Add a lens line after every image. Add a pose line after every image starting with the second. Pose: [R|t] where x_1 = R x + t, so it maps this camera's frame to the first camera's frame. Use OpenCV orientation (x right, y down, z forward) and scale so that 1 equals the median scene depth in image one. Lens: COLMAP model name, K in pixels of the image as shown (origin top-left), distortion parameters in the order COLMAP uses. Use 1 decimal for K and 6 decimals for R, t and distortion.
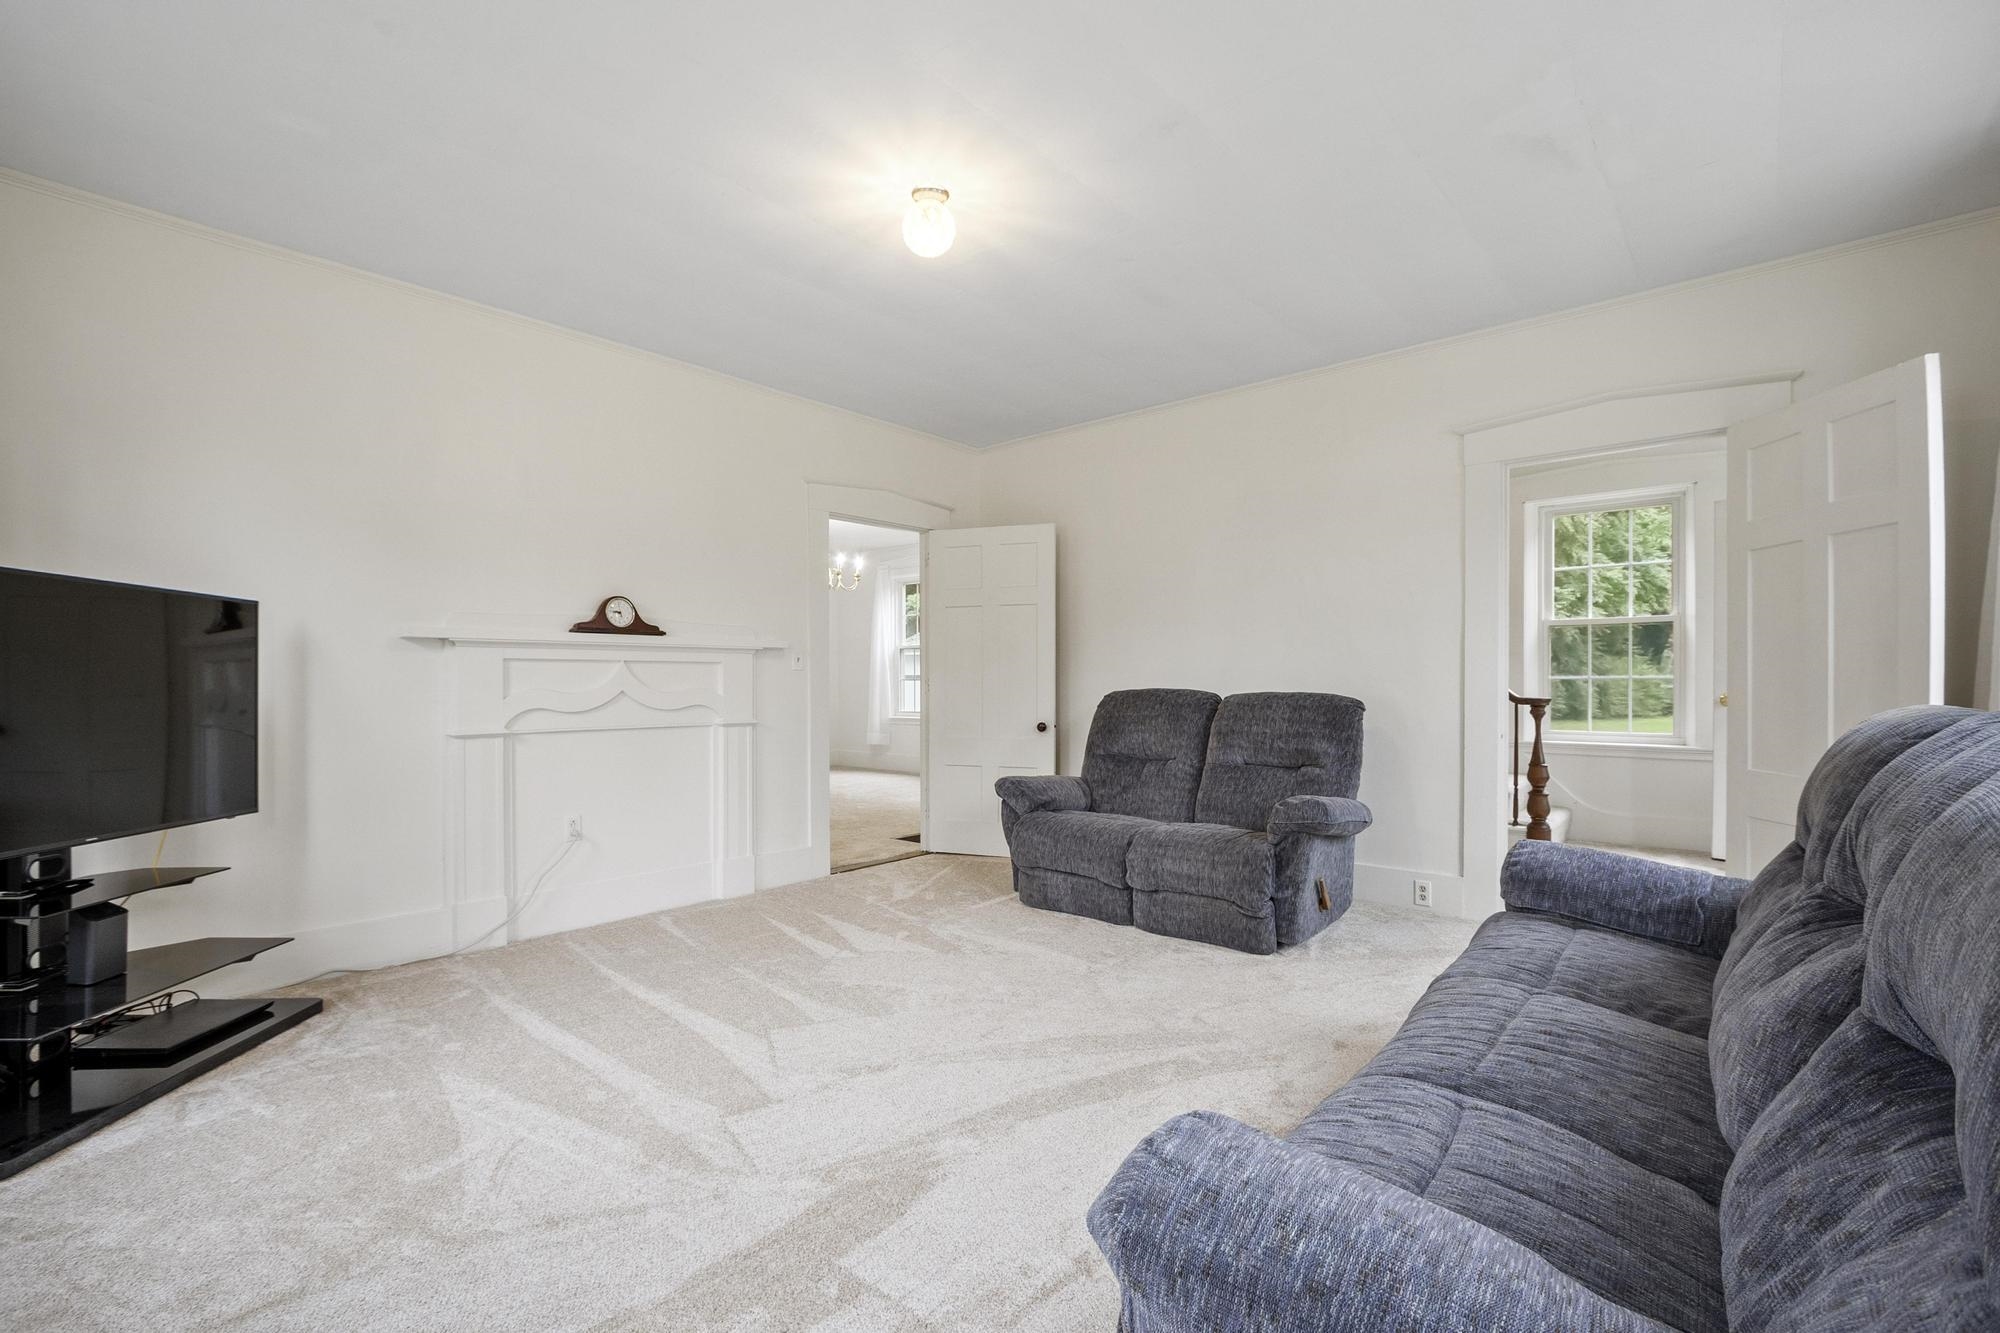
lens RADIAL K [[900.0, 0, 1000.0], [0, 900.0, 666.5], [0, 0, 1]] dist [-0.011143, 0.001020]
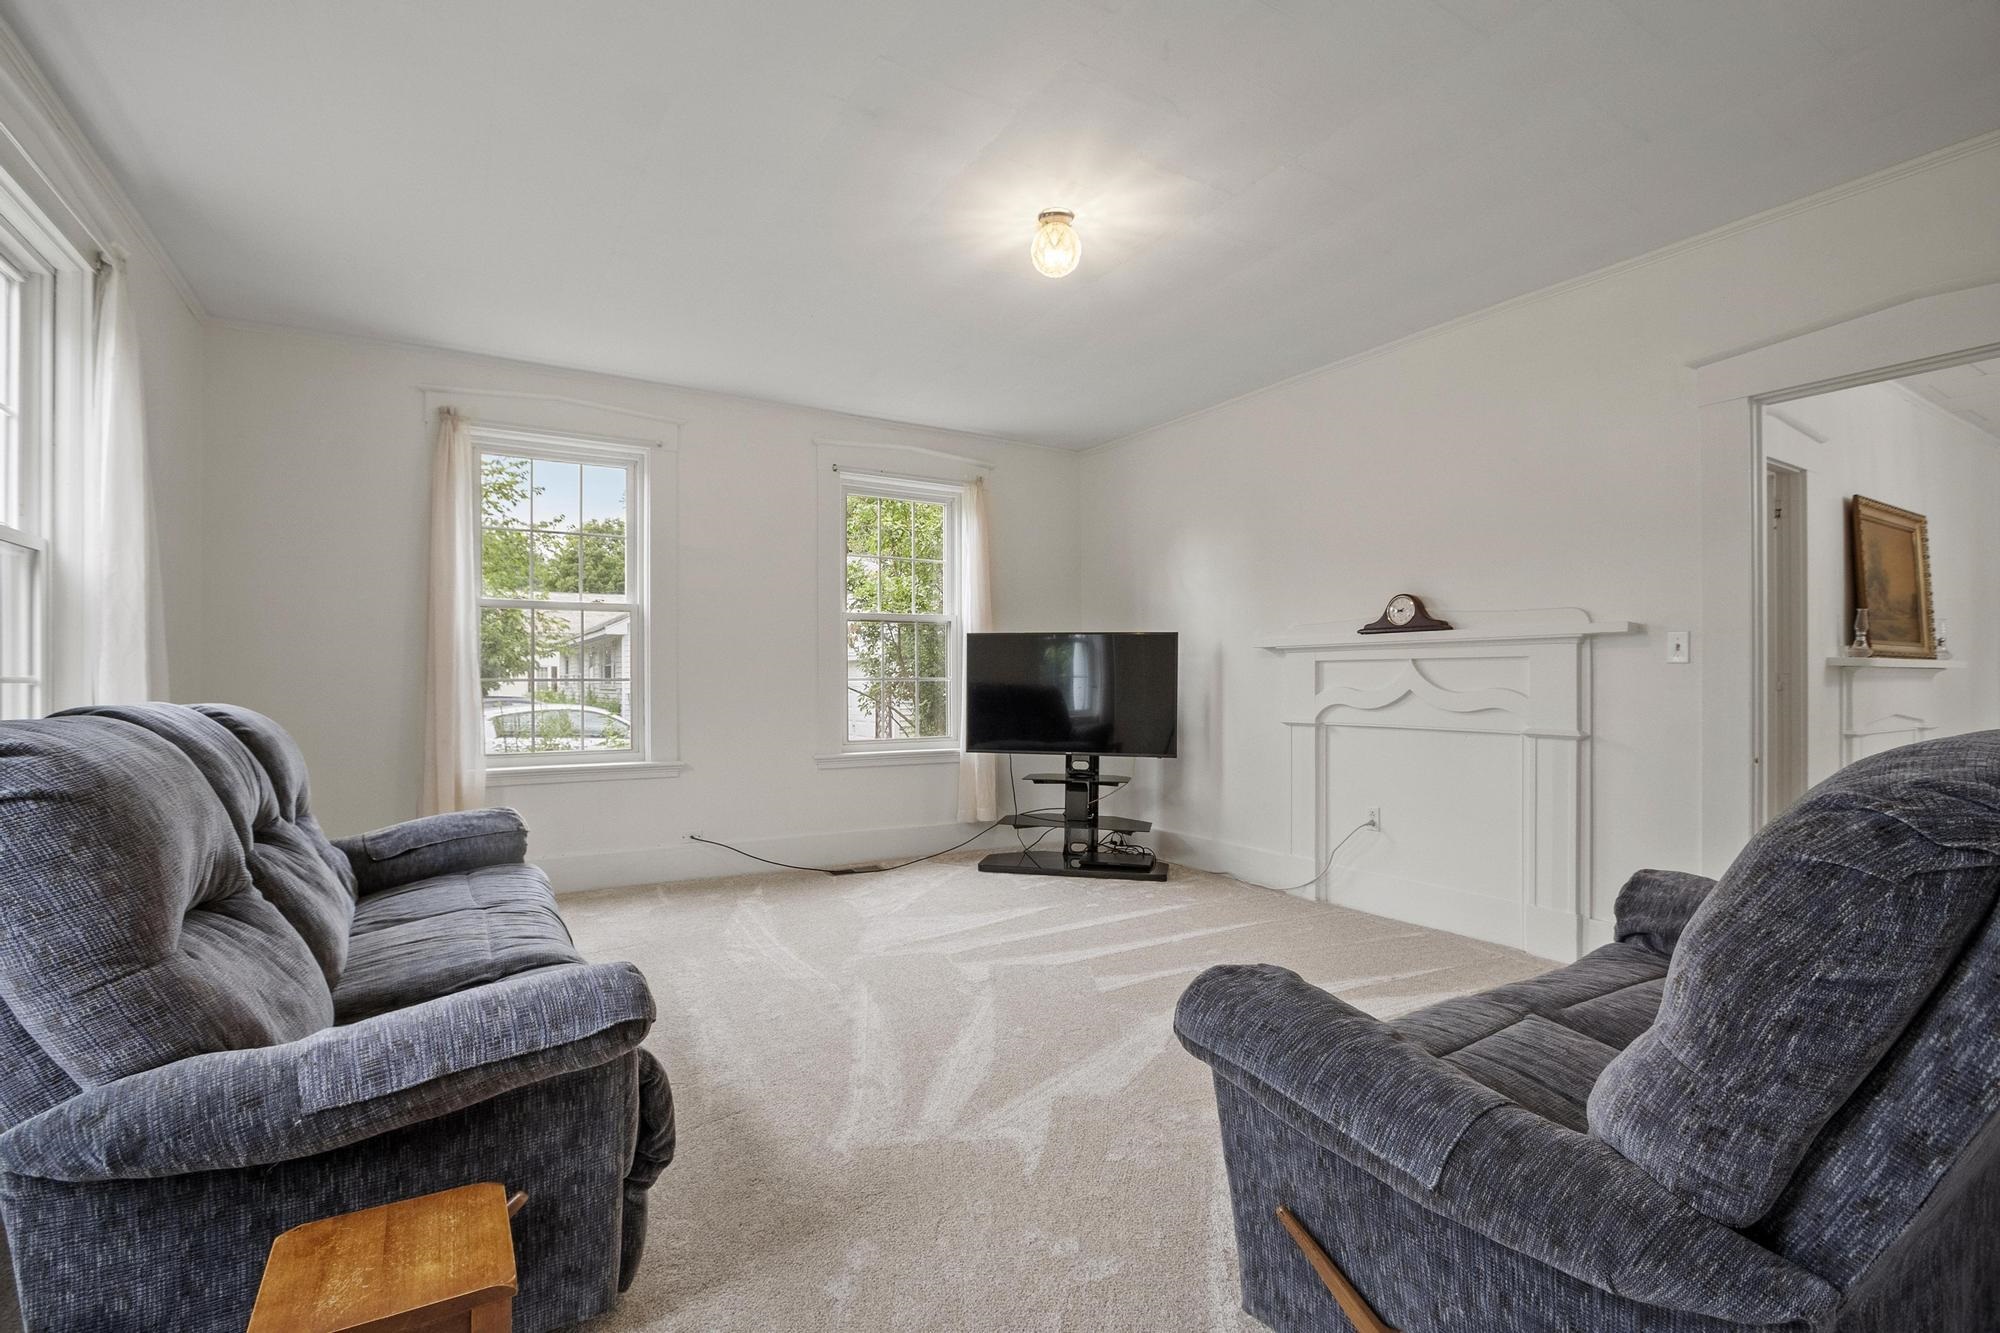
lens RADIAL K [[900.0, 0, 1000.0], [0, 900.0, 666.5], [0, 0, 1]] dist [-0.011143, 0.001020]
pose [[-0.303980, -0.012597, -0.952595, 0.705411], [0.015110, 0.999723, -0.018042, 0.013736], [0.952558, -0.019878, -0.303706, 0.948076]]
